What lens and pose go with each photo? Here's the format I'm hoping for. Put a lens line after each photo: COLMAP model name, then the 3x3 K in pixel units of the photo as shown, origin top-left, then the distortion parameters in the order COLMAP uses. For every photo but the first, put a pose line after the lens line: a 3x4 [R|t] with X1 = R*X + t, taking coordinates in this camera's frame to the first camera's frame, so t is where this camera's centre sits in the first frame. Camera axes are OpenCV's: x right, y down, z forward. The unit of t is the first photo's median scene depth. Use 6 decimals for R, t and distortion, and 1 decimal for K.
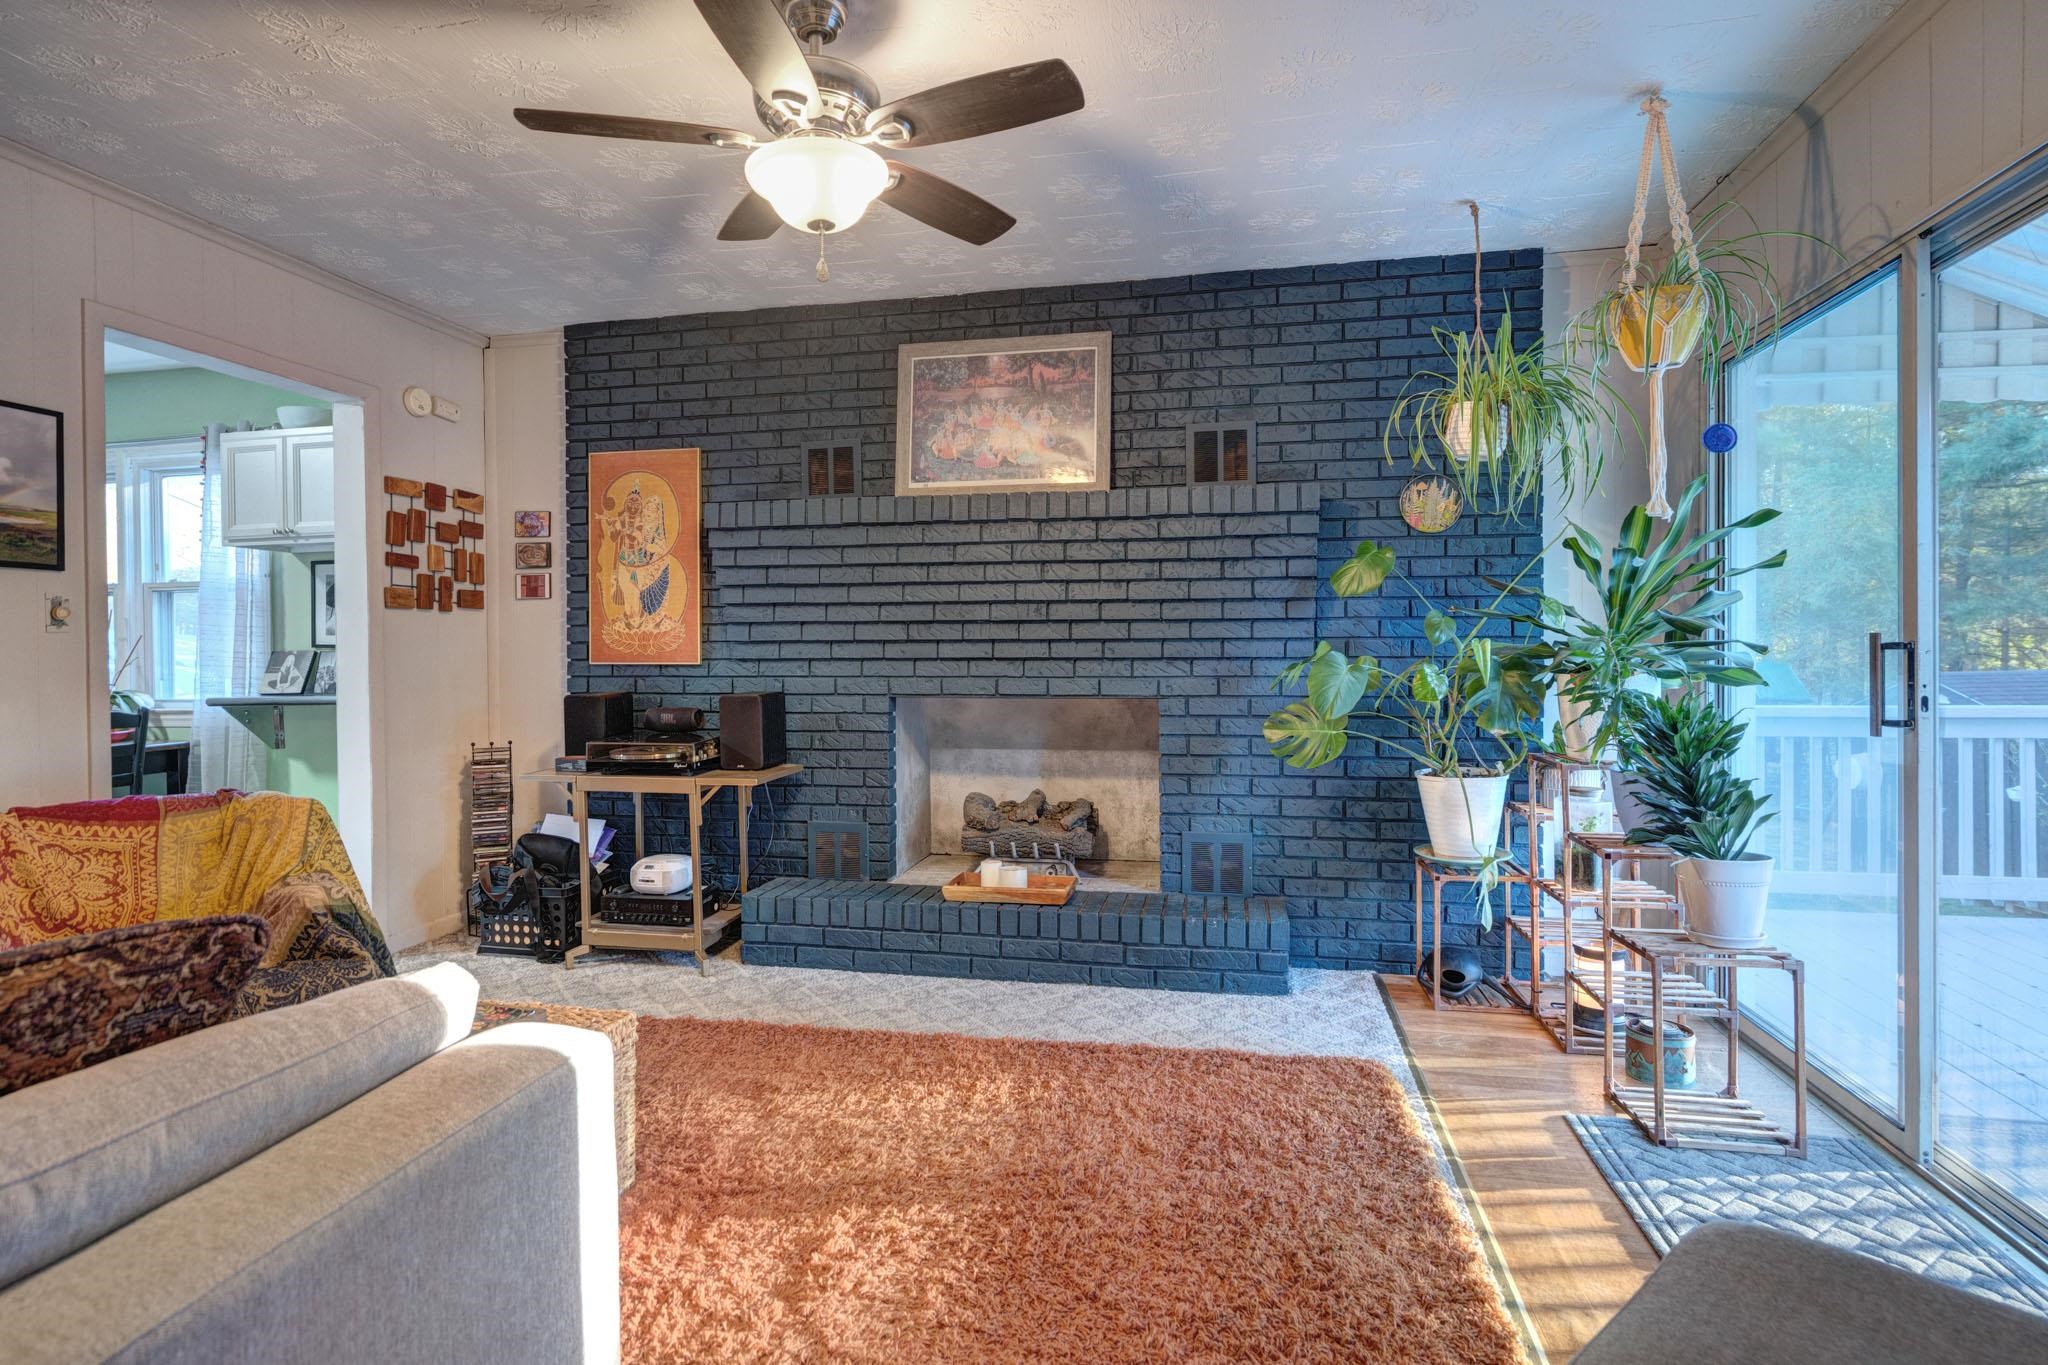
lens RADIAL K [[1018.3, 0, 987.3], [0, 1018.3, 663.5], [0, 0, 1]] dist [0.000573, 0.000025]
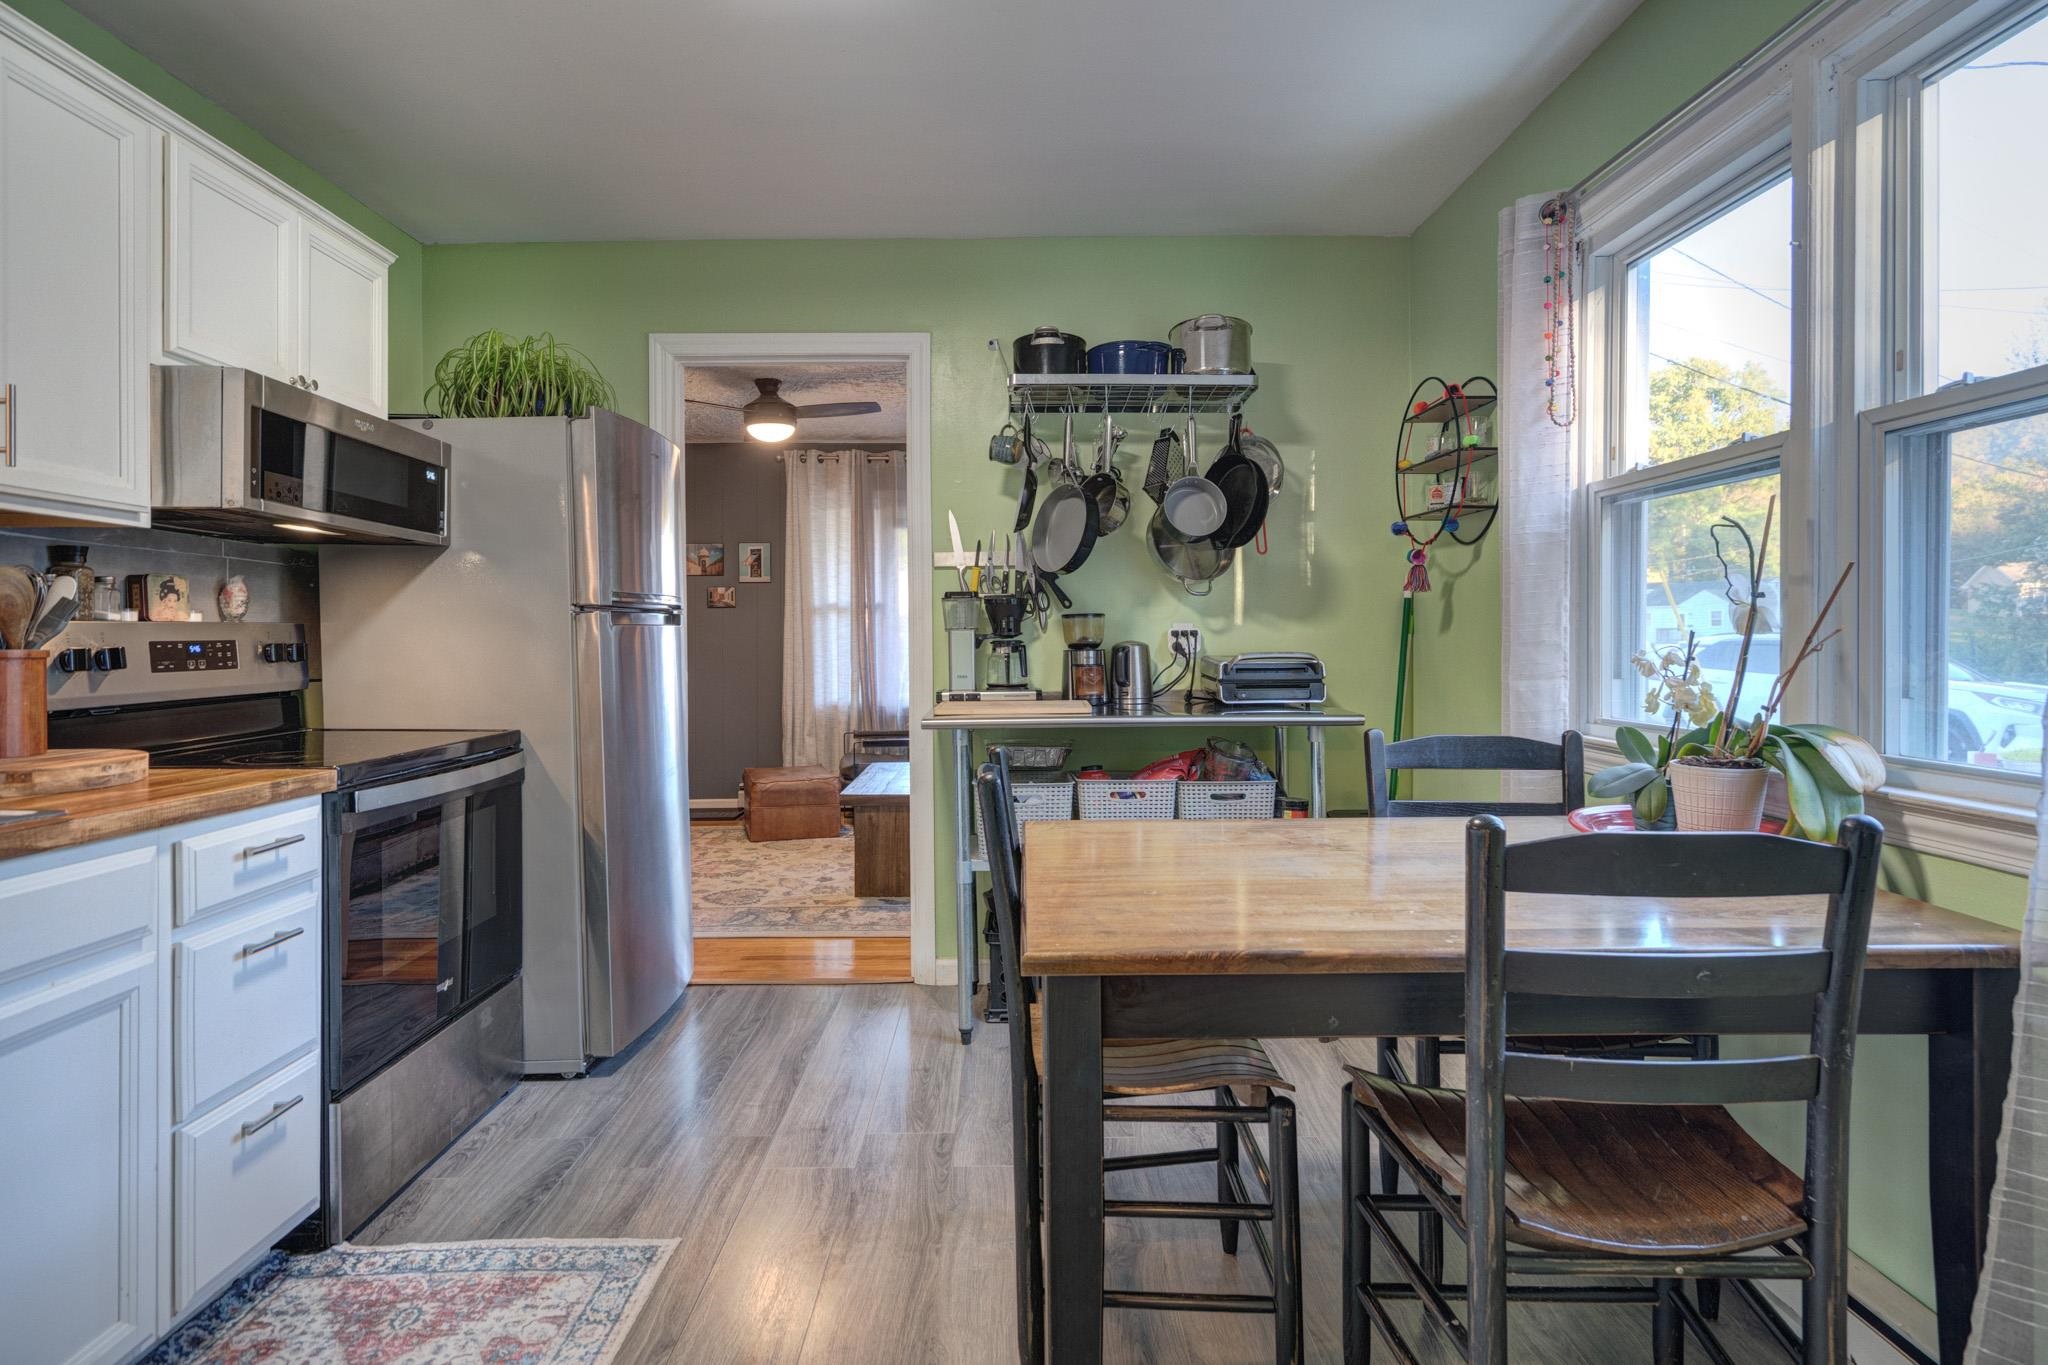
lens RADIAL K [[1045.1, 0, 1018.8], [0, 1045.1, 657.8], [0, 0, 1]] dist [0.004117, -0.000110]
pose [[0.225510, 0.023996, -0.973945, -0.561707], [-0.001583, 0.999704, 0.024264, -0.006562], [0.974240, -0.003930, 0.225481, 0.662355]]
